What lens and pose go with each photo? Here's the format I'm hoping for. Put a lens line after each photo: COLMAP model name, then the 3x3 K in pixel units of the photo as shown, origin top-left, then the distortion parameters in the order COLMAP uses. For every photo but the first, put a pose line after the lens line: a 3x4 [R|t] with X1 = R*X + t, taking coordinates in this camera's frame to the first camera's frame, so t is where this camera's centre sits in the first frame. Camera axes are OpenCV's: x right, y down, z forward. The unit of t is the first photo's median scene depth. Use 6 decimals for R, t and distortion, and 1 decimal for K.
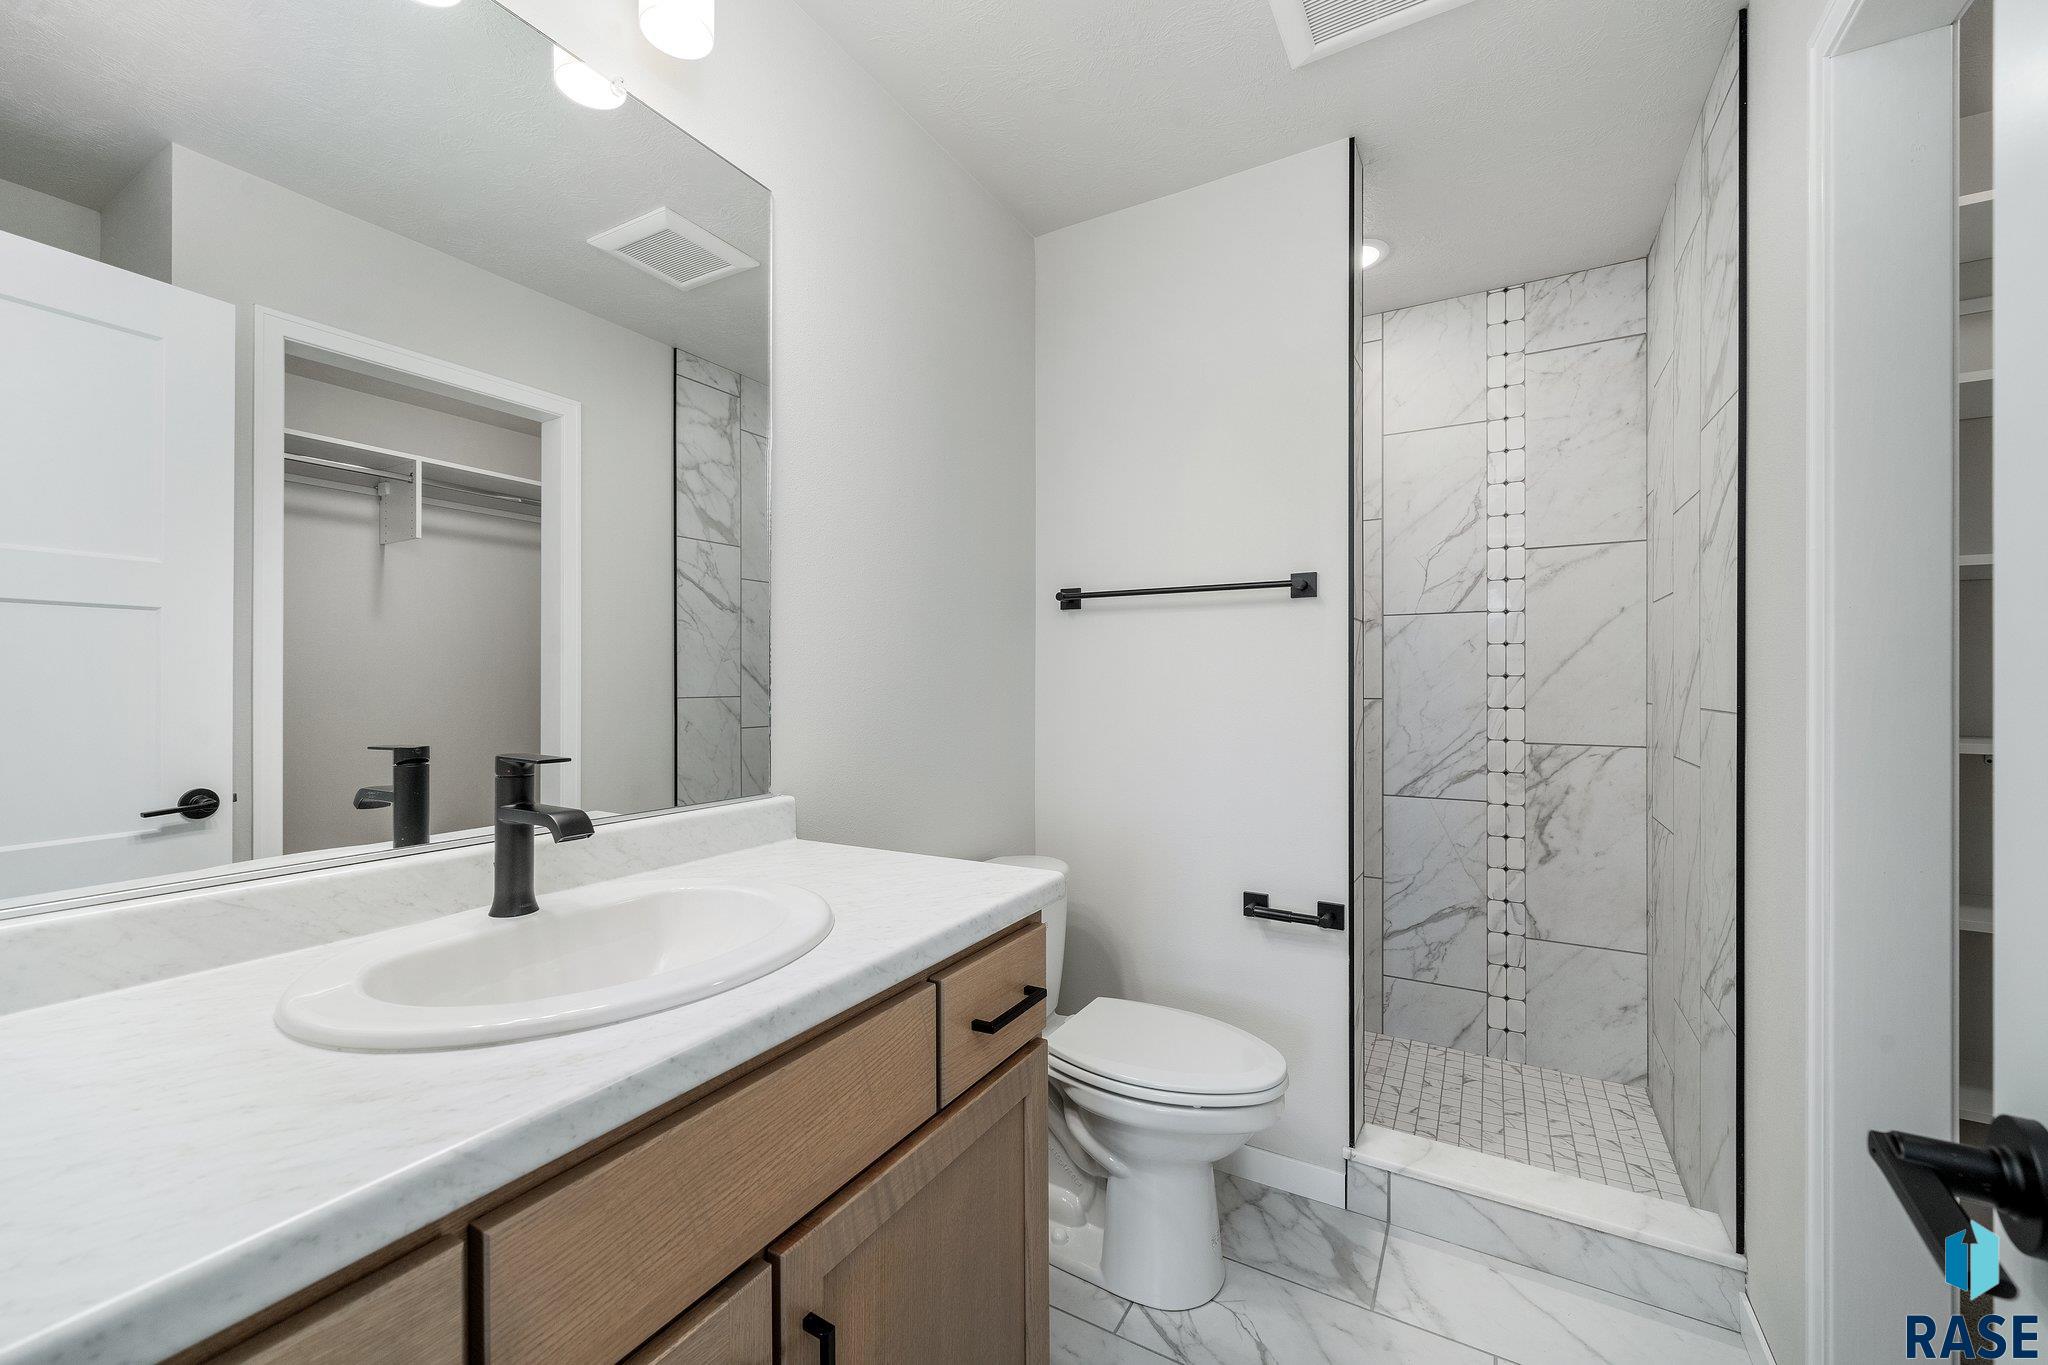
lens RADIAL K [[809.8, 0, 1012.9], [0, 809.8, 687.0], [0, 0, 1]] dist [-0.001823, -0.000030]
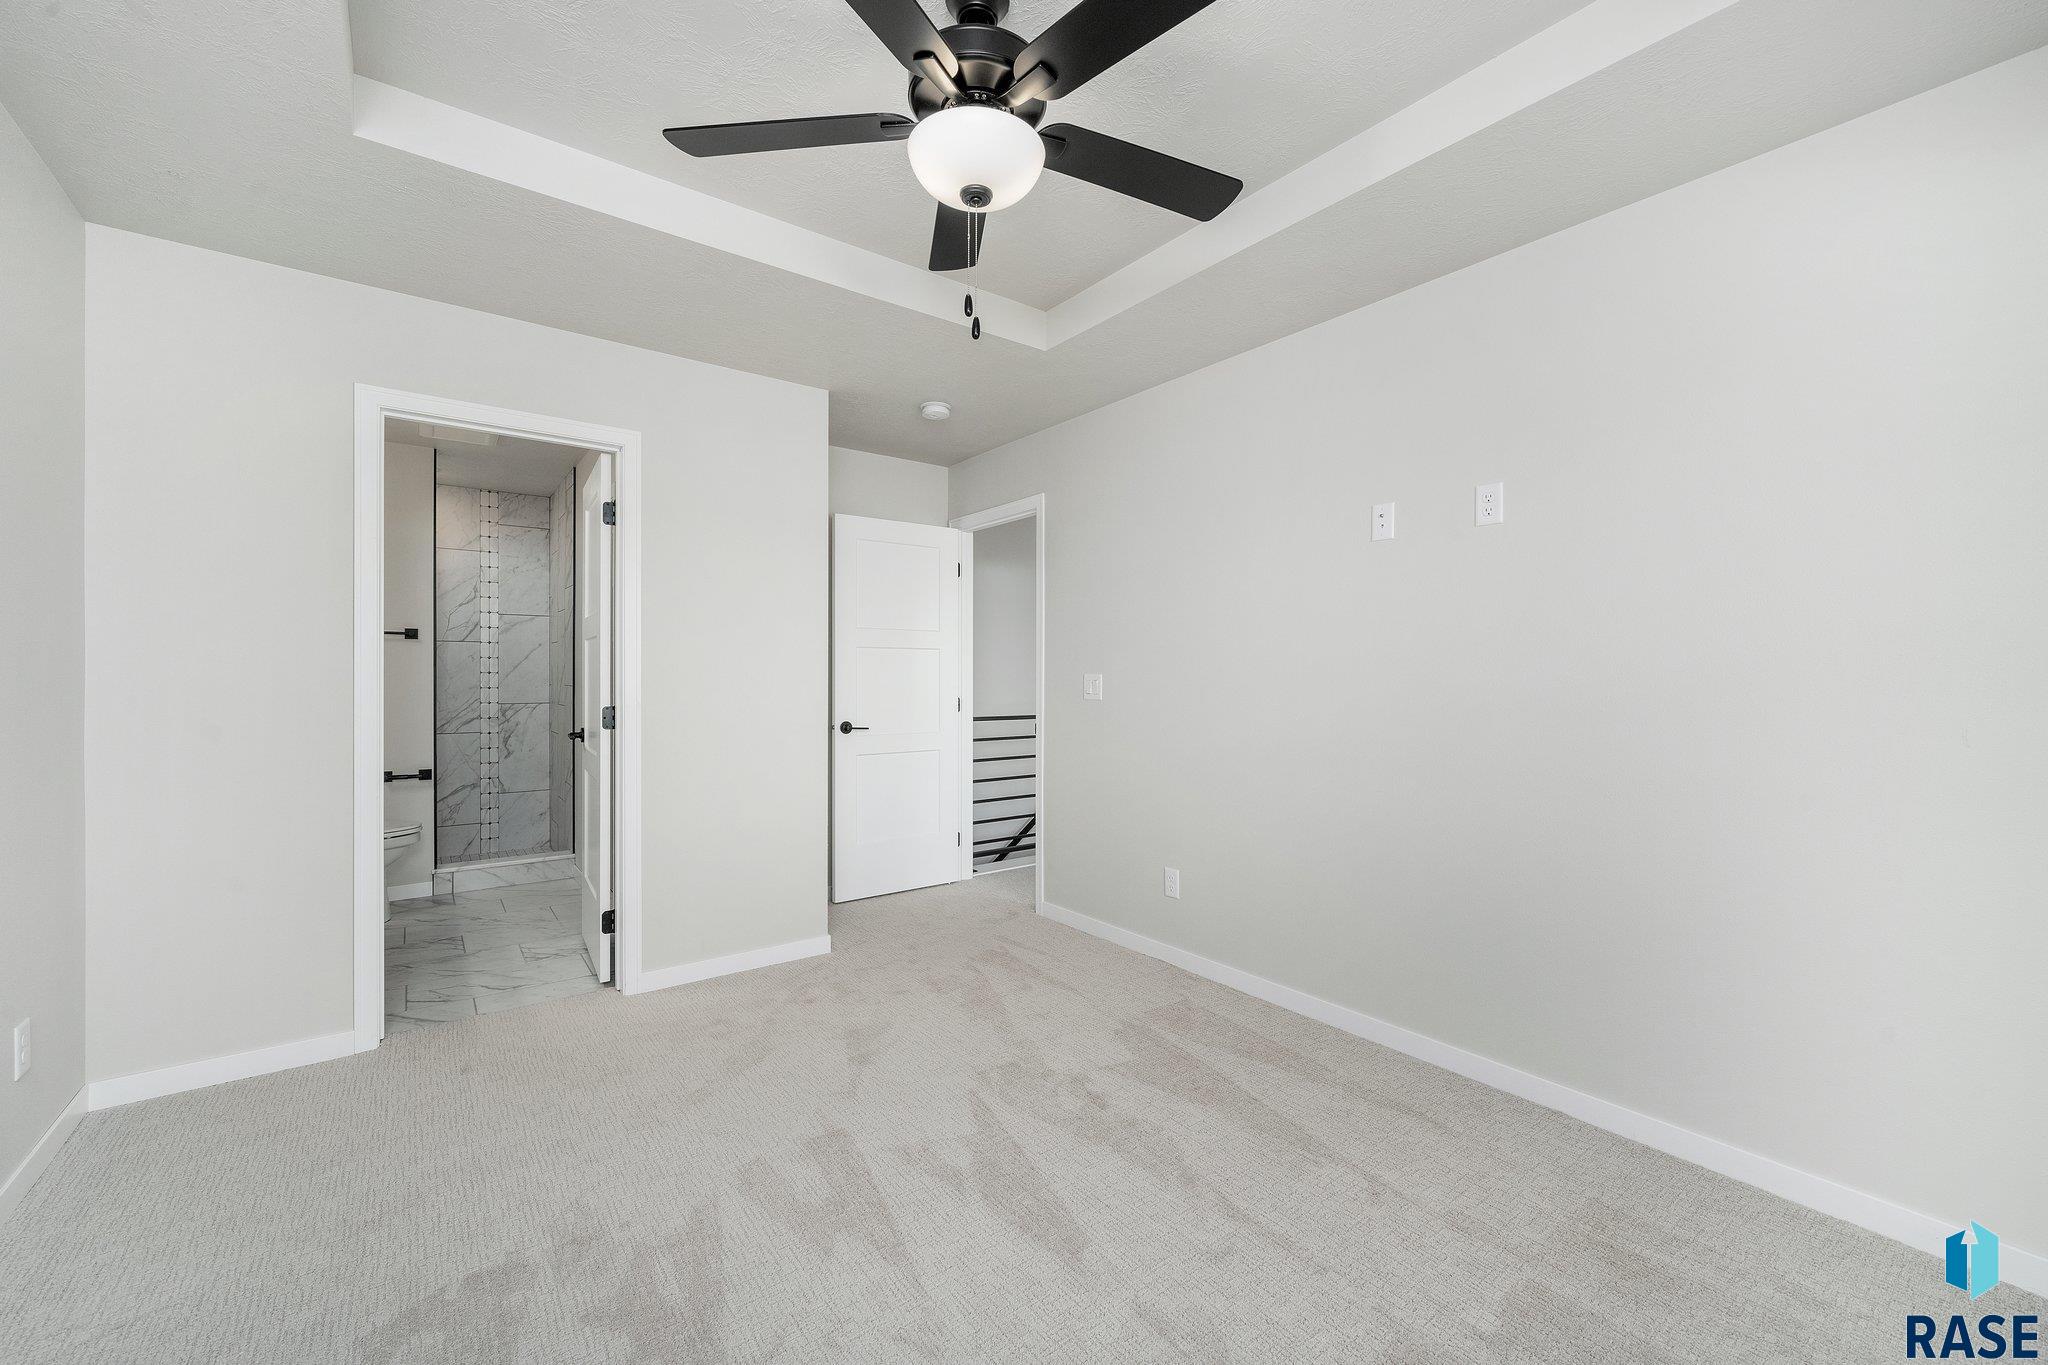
lens RADIAL K [[809.8, 0, 1012.9], [0, 809.8, 687.0], [0, 0, 1]] dist [-0.001823, -0.000030]
pose [[0.388321, -0.006343, 0.921503, -0.826608], [-0.004935, 0.999948, 0.008962, -0.002064], [-0.921511, -0.008028, 0.388269, -1.108241]]
